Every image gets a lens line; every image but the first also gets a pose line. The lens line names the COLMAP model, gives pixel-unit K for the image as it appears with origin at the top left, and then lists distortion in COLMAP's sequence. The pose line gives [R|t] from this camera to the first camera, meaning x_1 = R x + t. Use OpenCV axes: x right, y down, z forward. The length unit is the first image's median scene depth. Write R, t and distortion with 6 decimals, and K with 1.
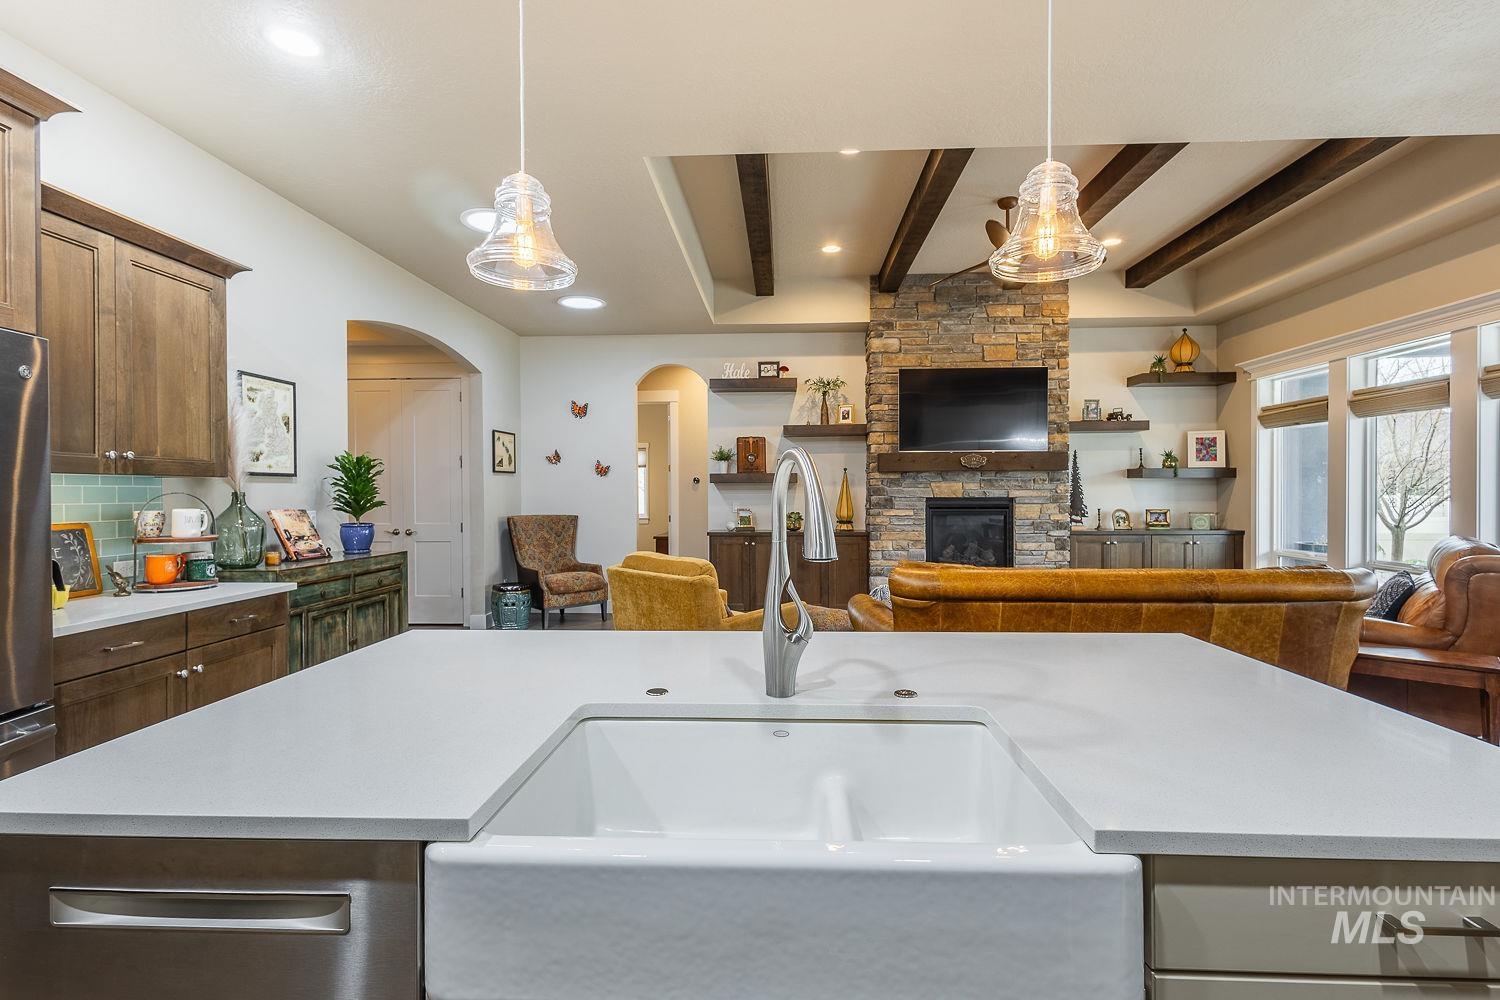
lens RADIAL K [[694.5, 0, 750.0], [0, 694.5, 500.0], [0, 0, 1]] dist [0.001092, -0.000097]
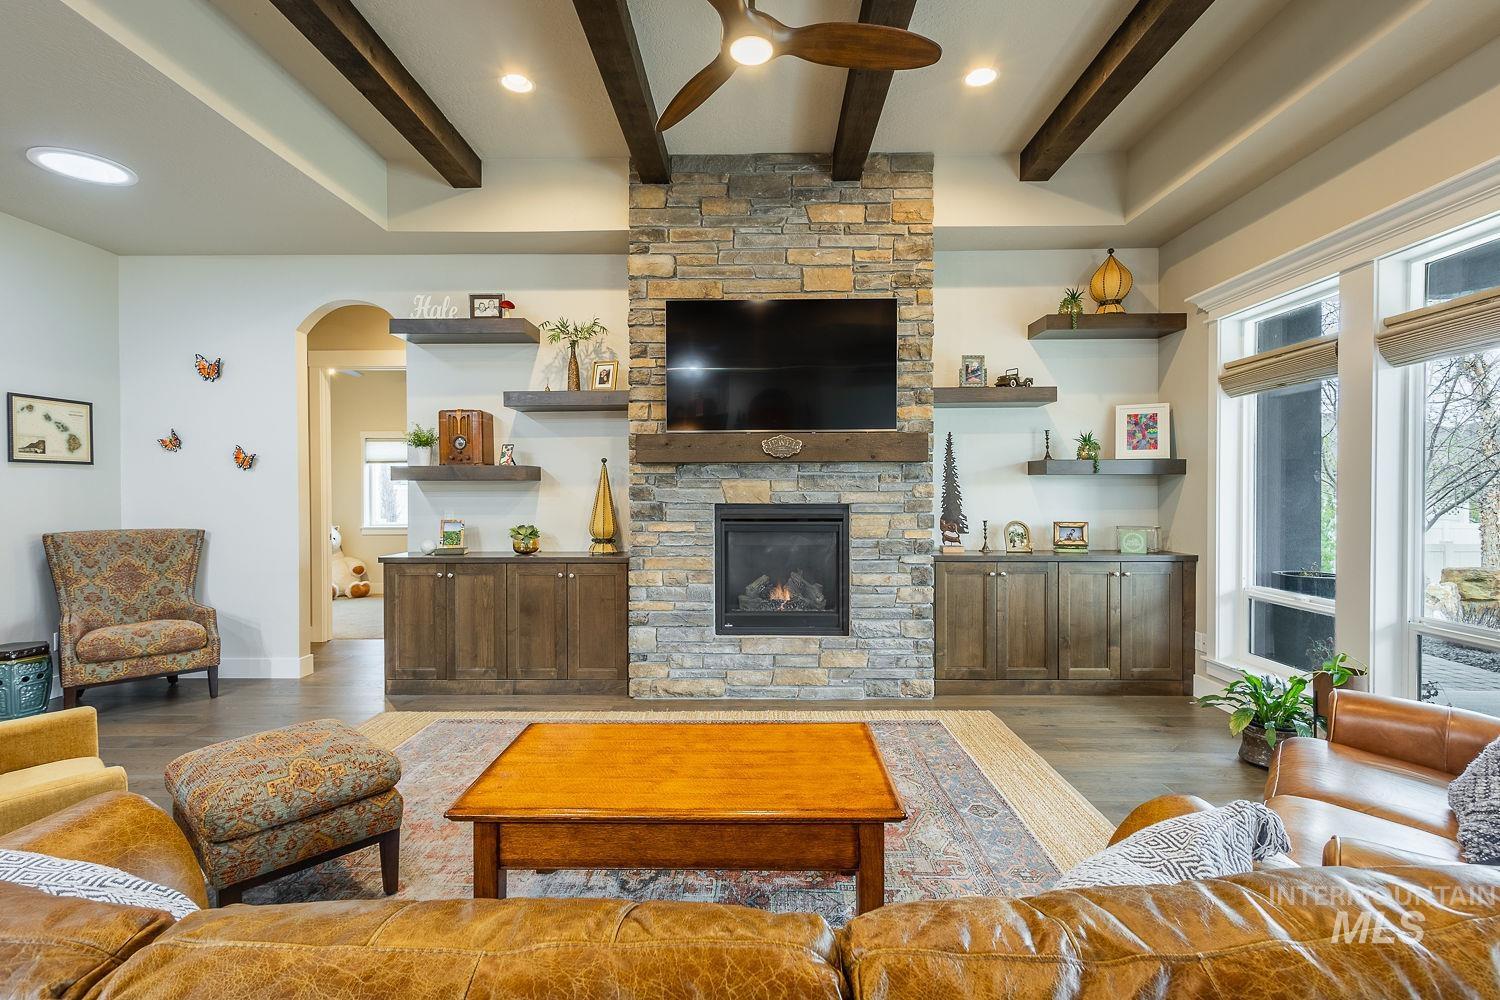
lens RADIAL K [[680.3, 0, 753.4], [0, 680.3, 502.3], [0, 0, 1]] dist [0.002203, 0.000068]
pose [[0.999298, 0.001464, 0.037441, 0.262207], [-0.001556, 0.999996, 0.002422, -0.006447], [-0.037437, -0.002478, 0.999296, 0.365194]]
